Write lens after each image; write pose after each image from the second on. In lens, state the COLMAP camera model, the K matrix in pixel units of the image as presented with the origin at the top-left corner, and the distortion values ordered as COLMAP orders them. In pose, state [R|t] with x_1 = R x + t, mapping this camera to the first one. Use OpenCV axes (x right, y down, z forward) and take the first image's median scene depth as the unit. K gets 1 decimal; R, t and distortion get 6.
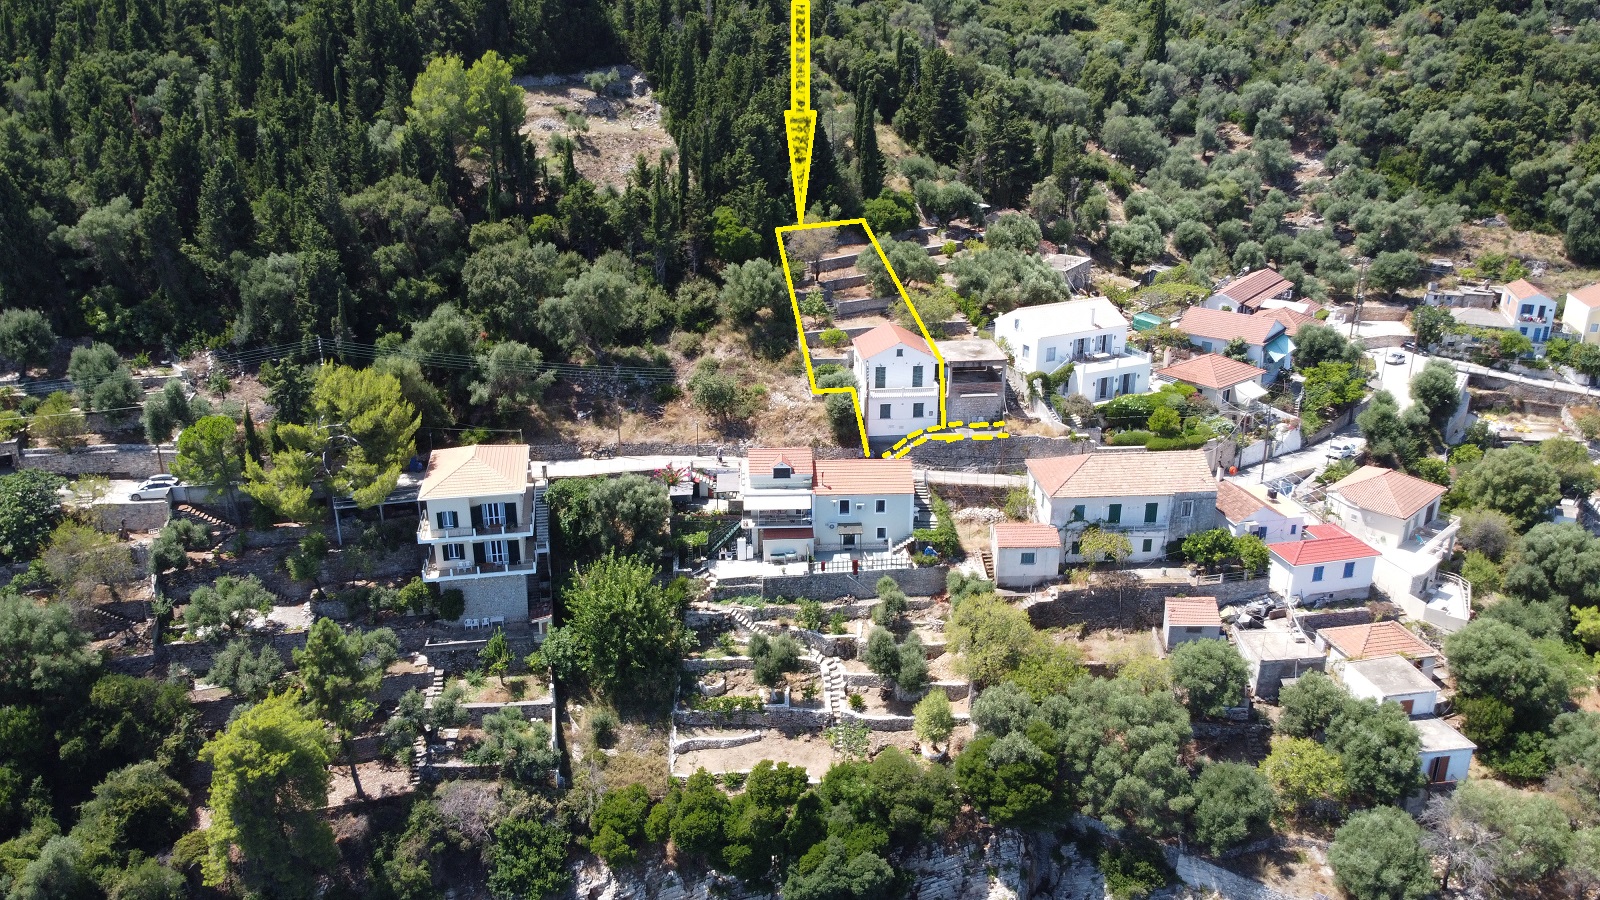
lens RADIAL K [[1214.1, 0, 789.4], [0, 1214.1, 445.1], [0, 0, 1]] dist [0.001671, -0.012407]
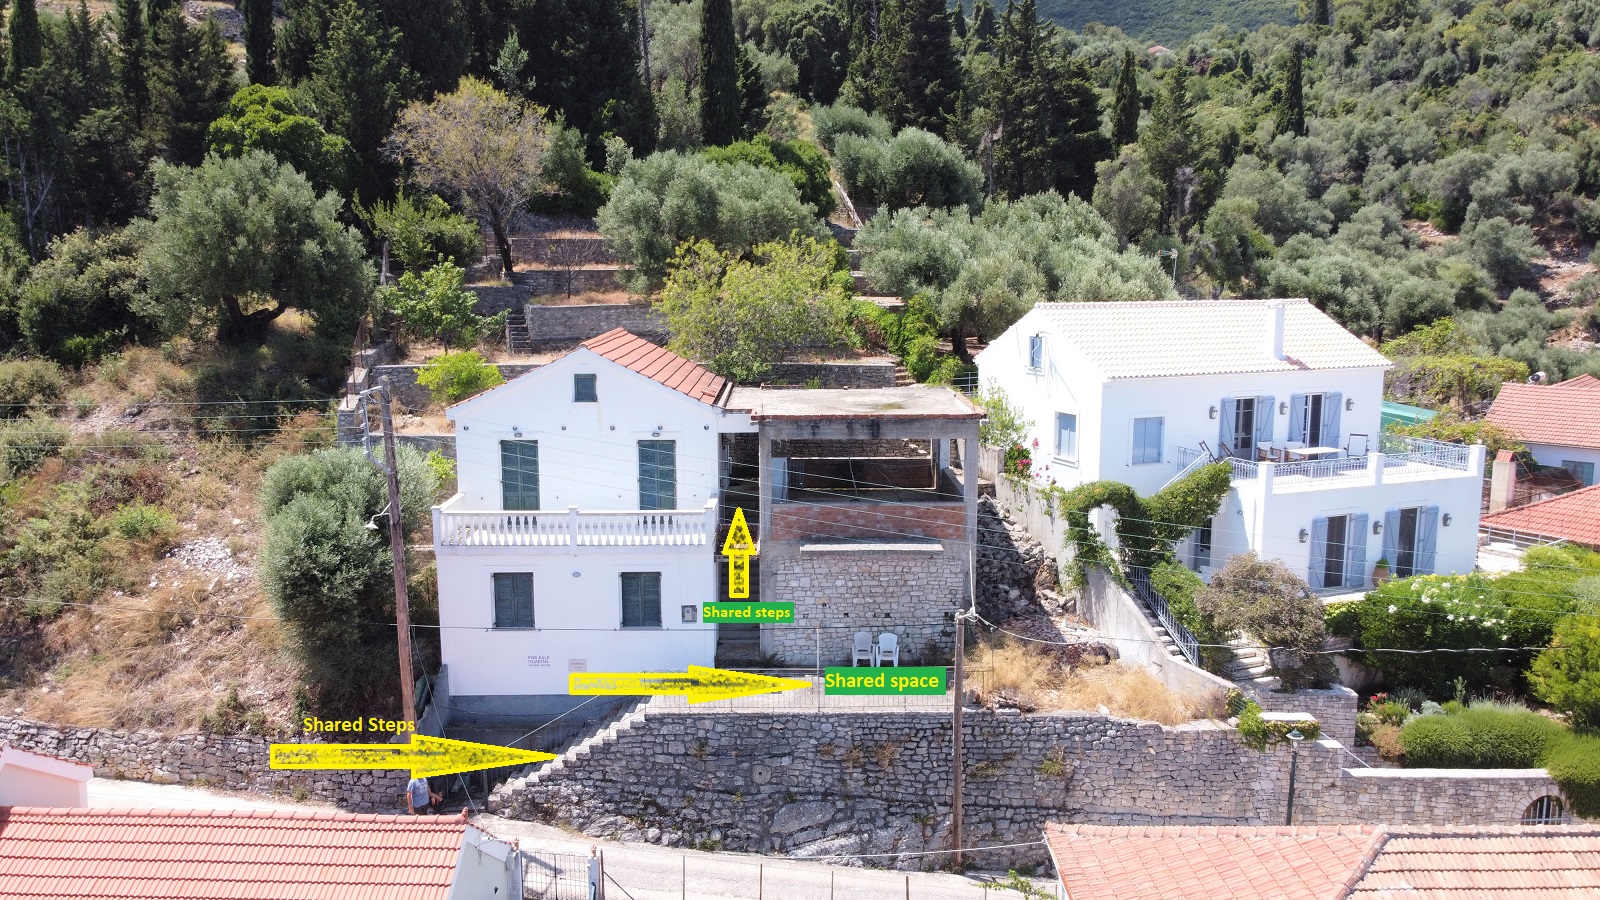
lens RADIAL K [[1214.1, 0, 790.2], [0, 1214.1, 446.2], [0, 0, 1]] dist [0.001671, -0.012407]
pose [[0.997308, 0.015139, -0.071742, 0.150519], [-0.029687, 0.978038, -0.206303, -0.007777], [0.067043, 0.207877, 0.975855, 0.709801]]
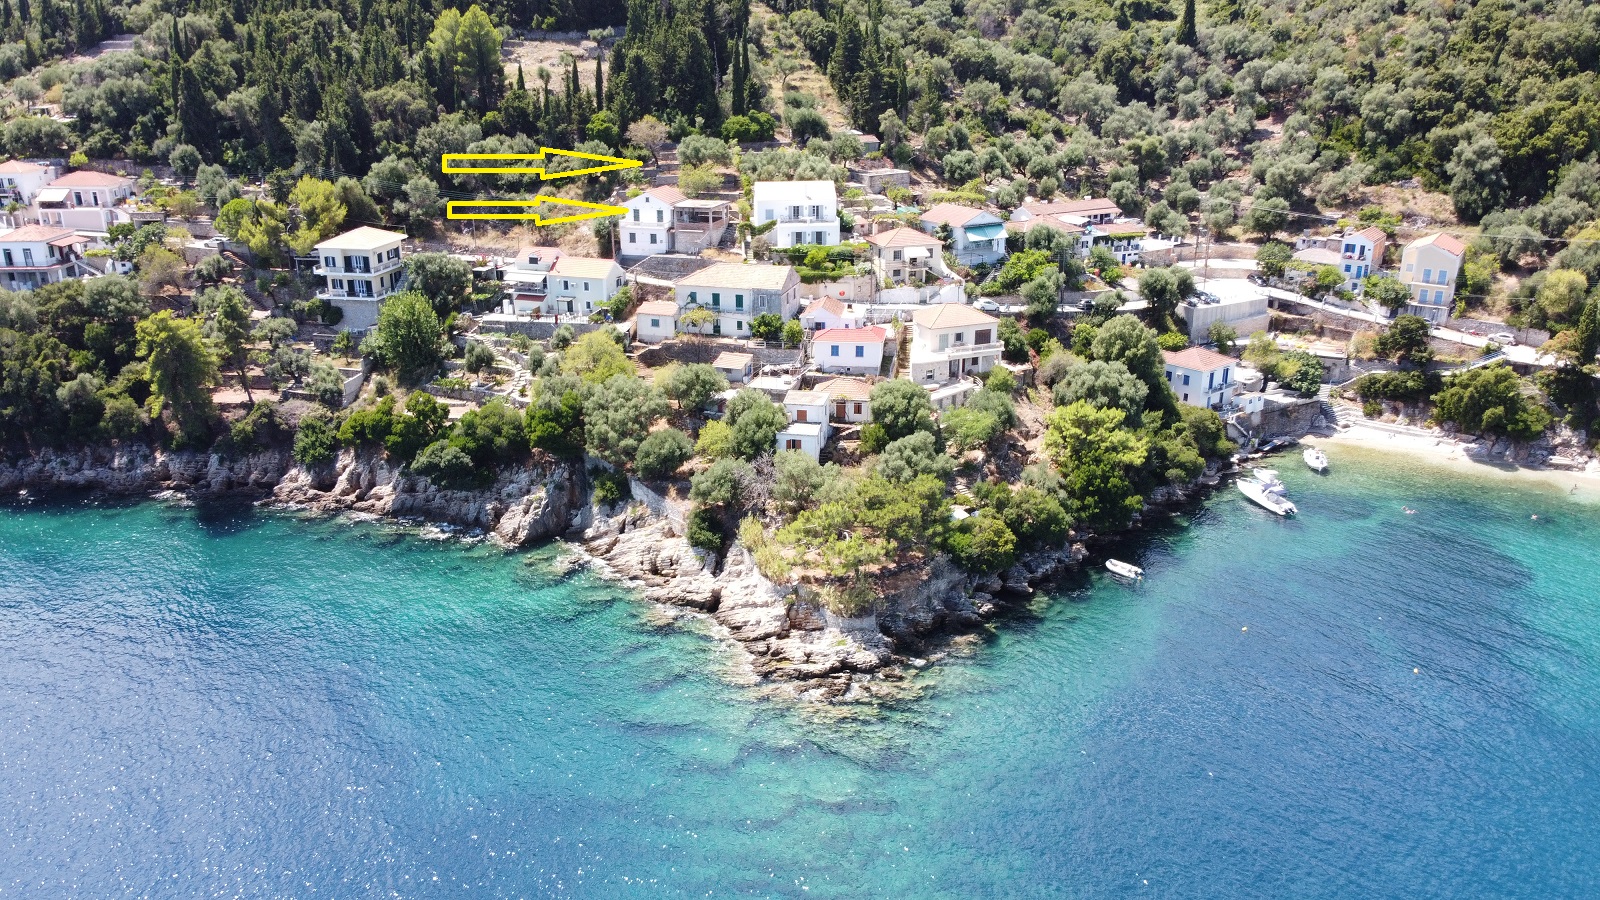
lens RADIAL K [[1214.1, 0, 798.5], [0, 1214.1, 453.0], [0, 0, 1]] dist [0.001671, -0.012407]
pose [[0.933829, 0.119408, -0.337202, 0.771542], [-0.125605, 0.992074, 0.003463, 0.195930], [0.334943, 0.039120, 0.941426, -0.314173]]
